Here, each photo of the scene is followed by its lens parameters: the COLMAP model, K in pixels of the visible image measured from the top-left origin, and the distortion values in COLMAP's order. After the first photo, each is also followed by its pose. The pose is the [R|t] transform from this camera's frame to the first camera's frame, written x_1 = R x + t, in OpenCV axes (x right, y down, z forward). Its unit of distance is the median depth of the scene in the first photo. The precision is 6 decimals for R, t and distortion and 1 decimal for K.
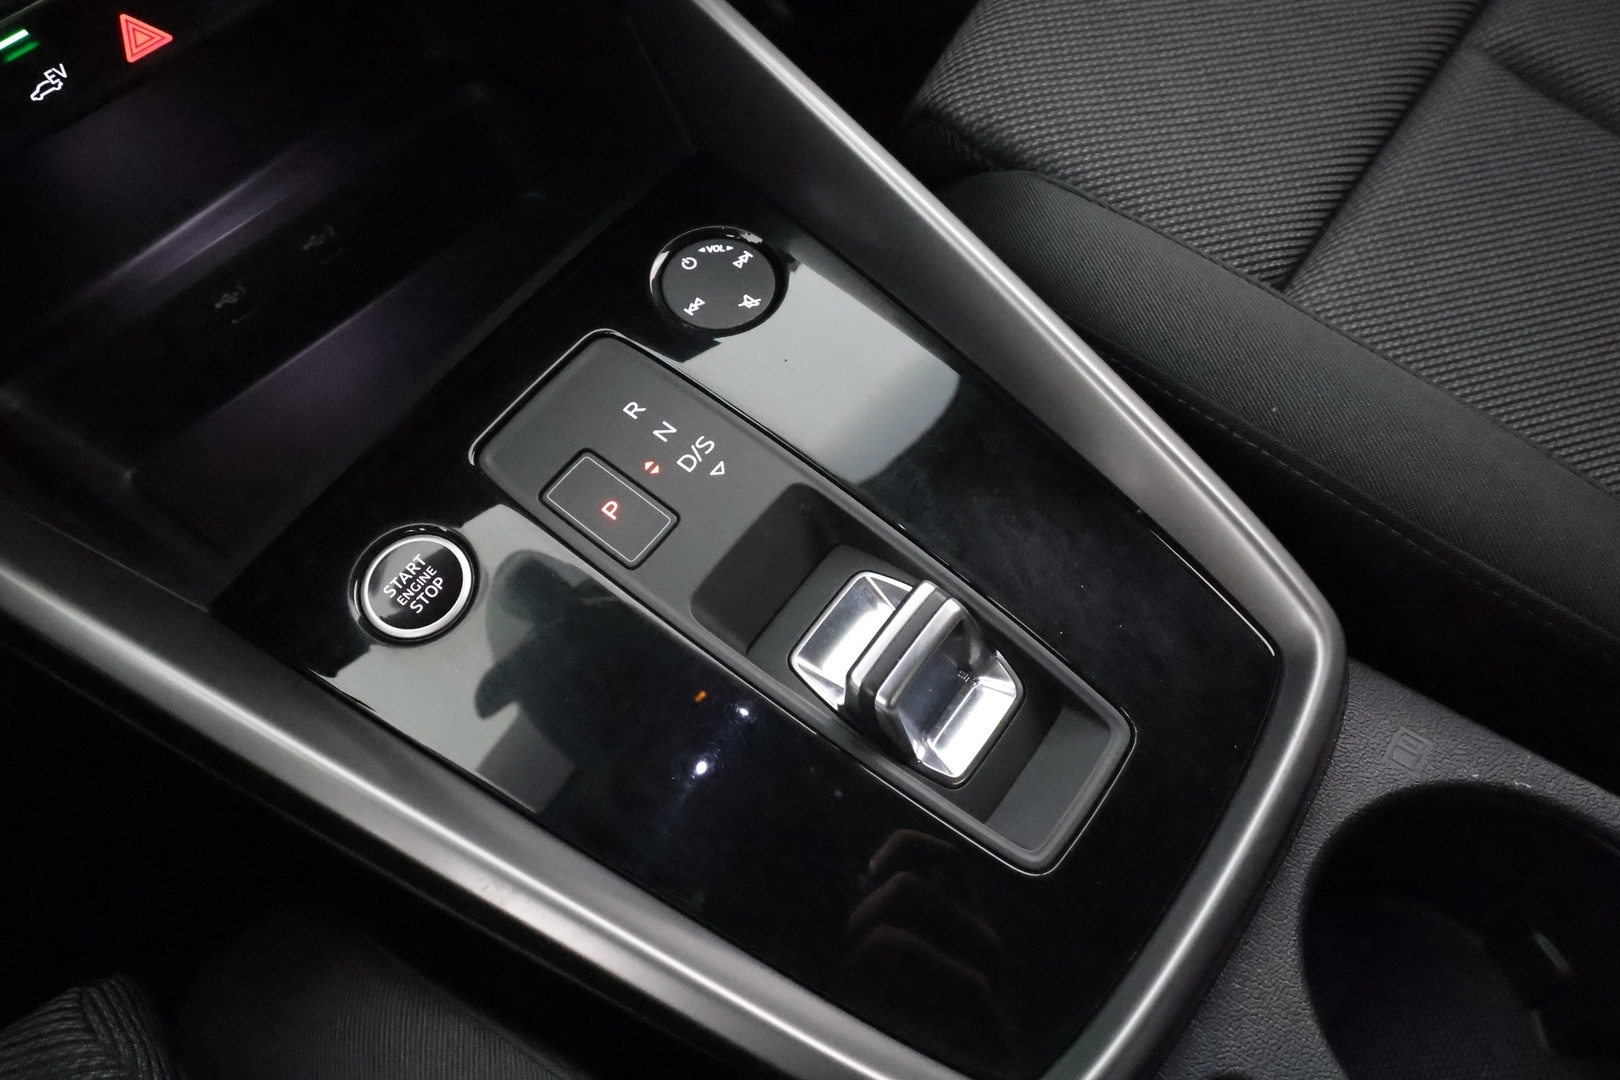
lens RADIAL K [[1012.5, 0, 810.0], [0, 1012.5, 540.0], [0, 0, 1]] dist [0.001261, -0.001958]
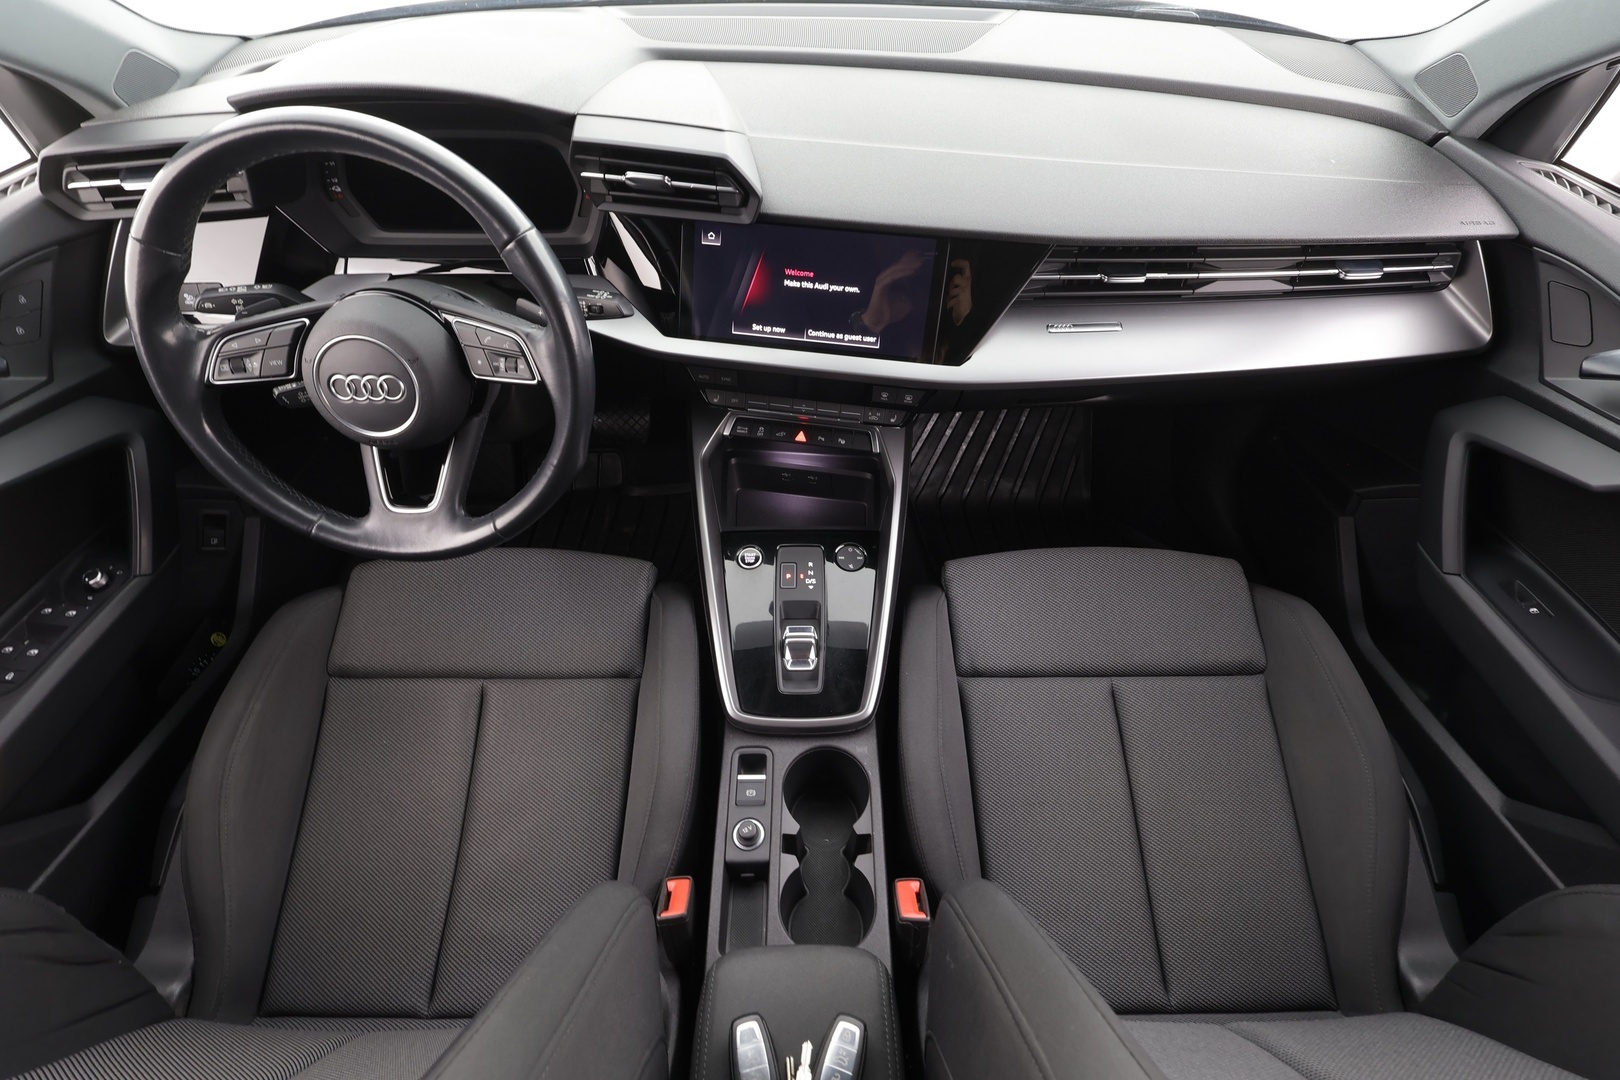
lens RADIAL K [[752.7, 0, 810.0], [0, 752.7, 540.0], [0, 0, 1]] dist [-0.000720, 0.001431]
pose [[0.605208, 0.668539, -0.432179, 1.158296], [-0.718597, 0.692403, 0.064784, -0.411448], [0.342552, 0.271354, 0.899458, -1.947677]]
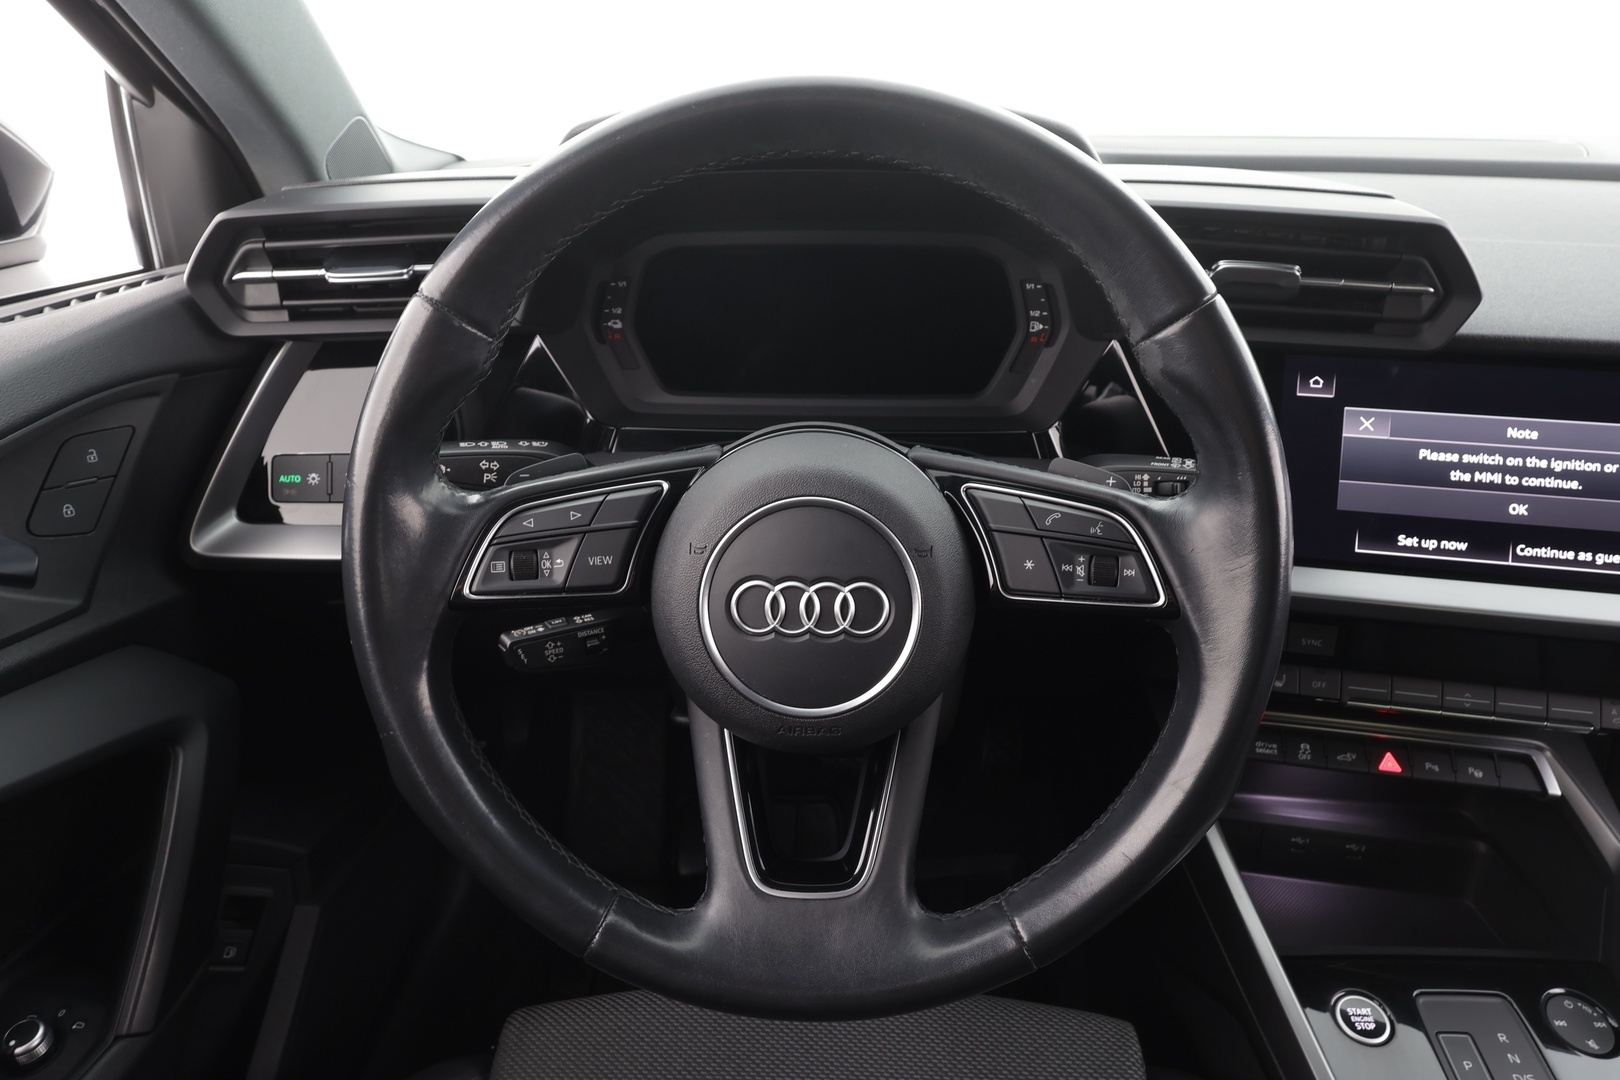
lens RADIAL K [[1012.5, 0, 810.0], [0, 1012.5, 540.0], [0, 0, 1]] dist [0.001261, -0.001958]
pose [[0.581255, 0.459767, -0.671384, -0.079545], [-0.731905, 0.655970, -0.184441, 0.606181], [0.355608, 0.598597, 0.717792, -1.538865]]
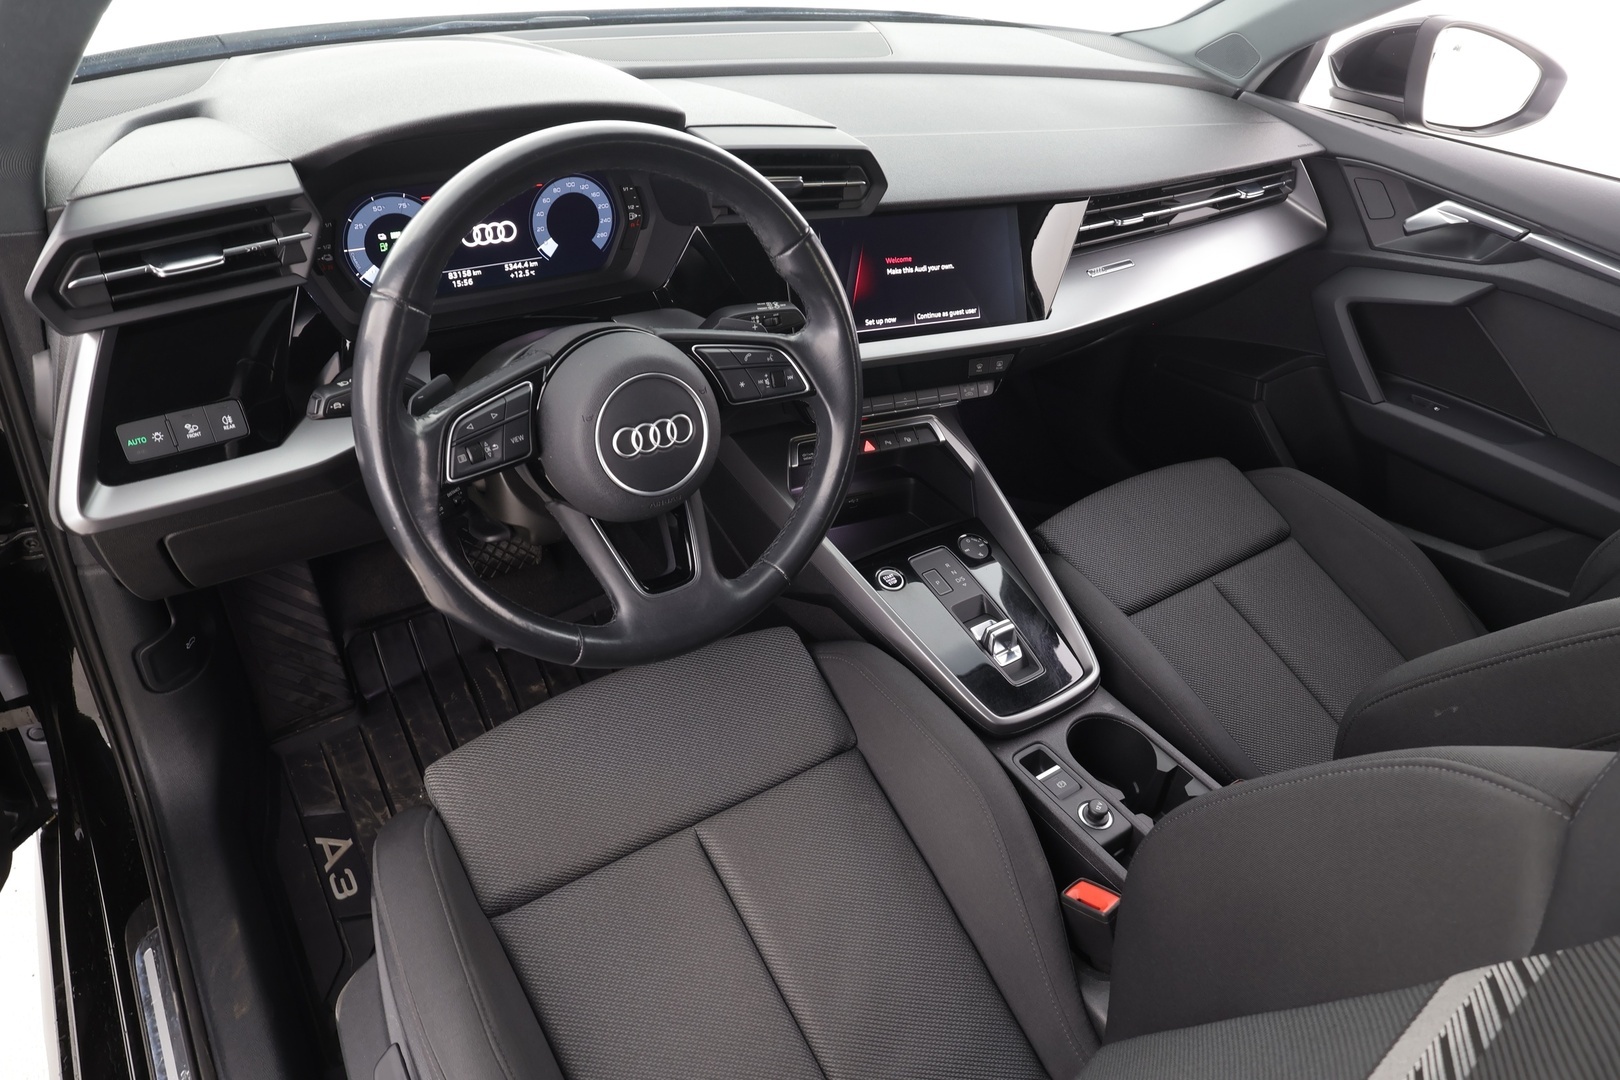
lens RADIAL K [[1029.2, 0, 810.0], [0, 1029.2, 540.0], [0, 0, 1]] dist [0.013864, -0.001568]
pose [[0.929774, 0.346601, -0.124048, -0.211699], [-0.367812, 0.860616, -0.352213, 1.423198], [-0.015320, 0.373105, 0.927663, -2.809901]]
